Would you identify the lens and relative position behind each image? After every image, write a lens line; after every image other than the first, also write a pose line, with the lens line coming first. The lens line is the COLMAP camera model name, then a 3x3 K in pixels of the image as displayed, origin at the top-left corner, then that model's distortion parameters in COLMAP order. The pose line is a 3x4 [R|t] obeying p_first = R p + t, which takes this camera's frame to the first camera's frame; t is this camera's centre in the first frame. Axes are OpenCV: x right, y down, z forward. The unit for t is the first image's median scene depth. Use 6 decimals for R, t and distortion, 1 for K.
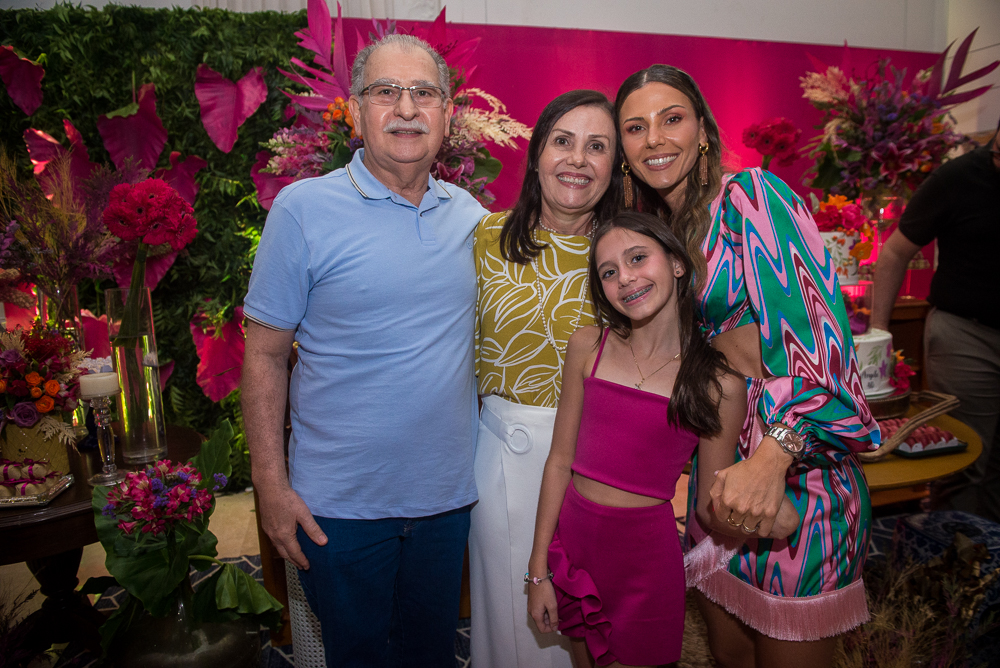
lens RADIAL K [[653.5, 0, 483.4], [0, 653.5, 331.1], [0, 0, 1]] dist [-0.049744, 0.000671]
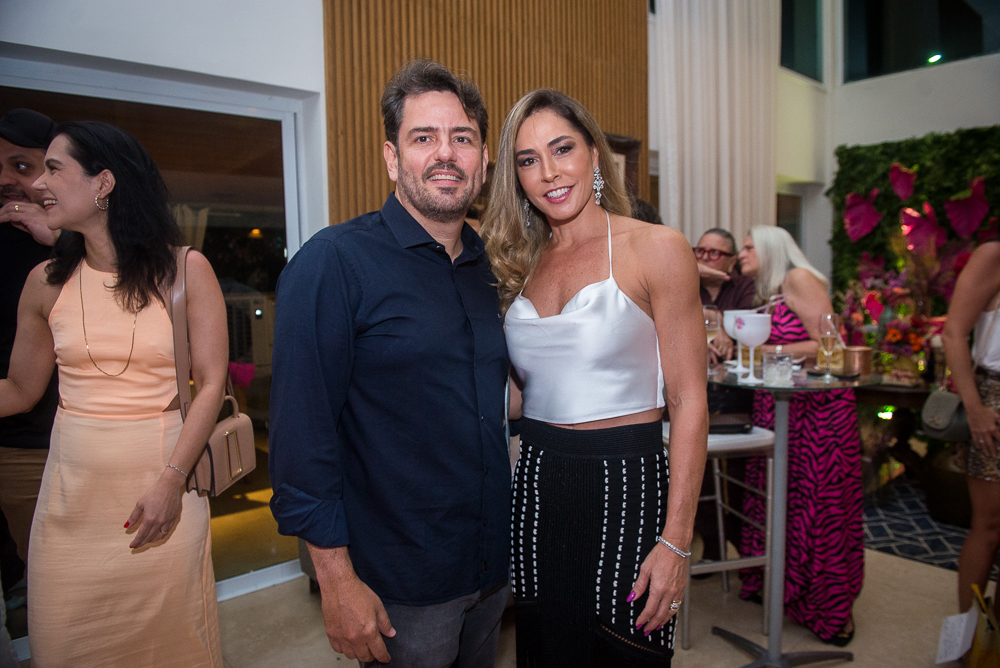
lens RADIAL K [[695.1, 0, 496.8], [0, 695.1, 337.5], [0, 0, 1]] dist [-0.046556, -0.002012]
pose [[0.477898, 0.092090, -0.873575, 0.414456], [-0.108630, 0.993051, 0.045258, 0.070132], [0.871672, 0.073268, 0.484581, -0.841589]]
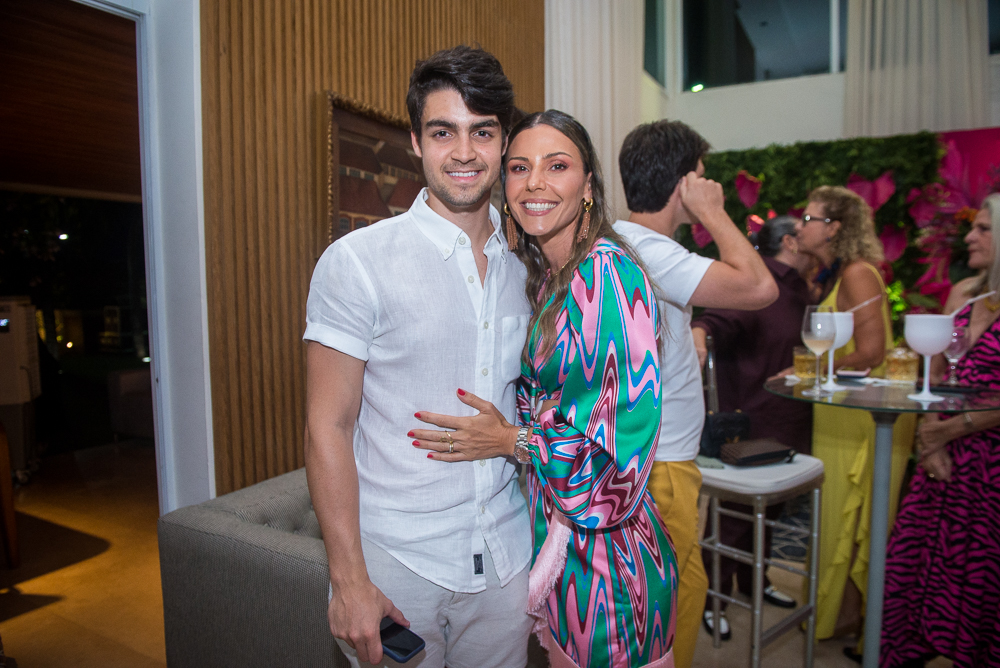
lens RADIAL K [[683.6, 0, 498.6], [0, 683.6, 337.1], [0, 0, 1]] dist [-0.045084, -0.002331]
pose [[0.764425, 0.071545, -0.640731, 0.002190], [-0.096431, 0.995332, -0.003906, 0.099038], [0.637460, 0.064772, 0.767756, -0.888239]]
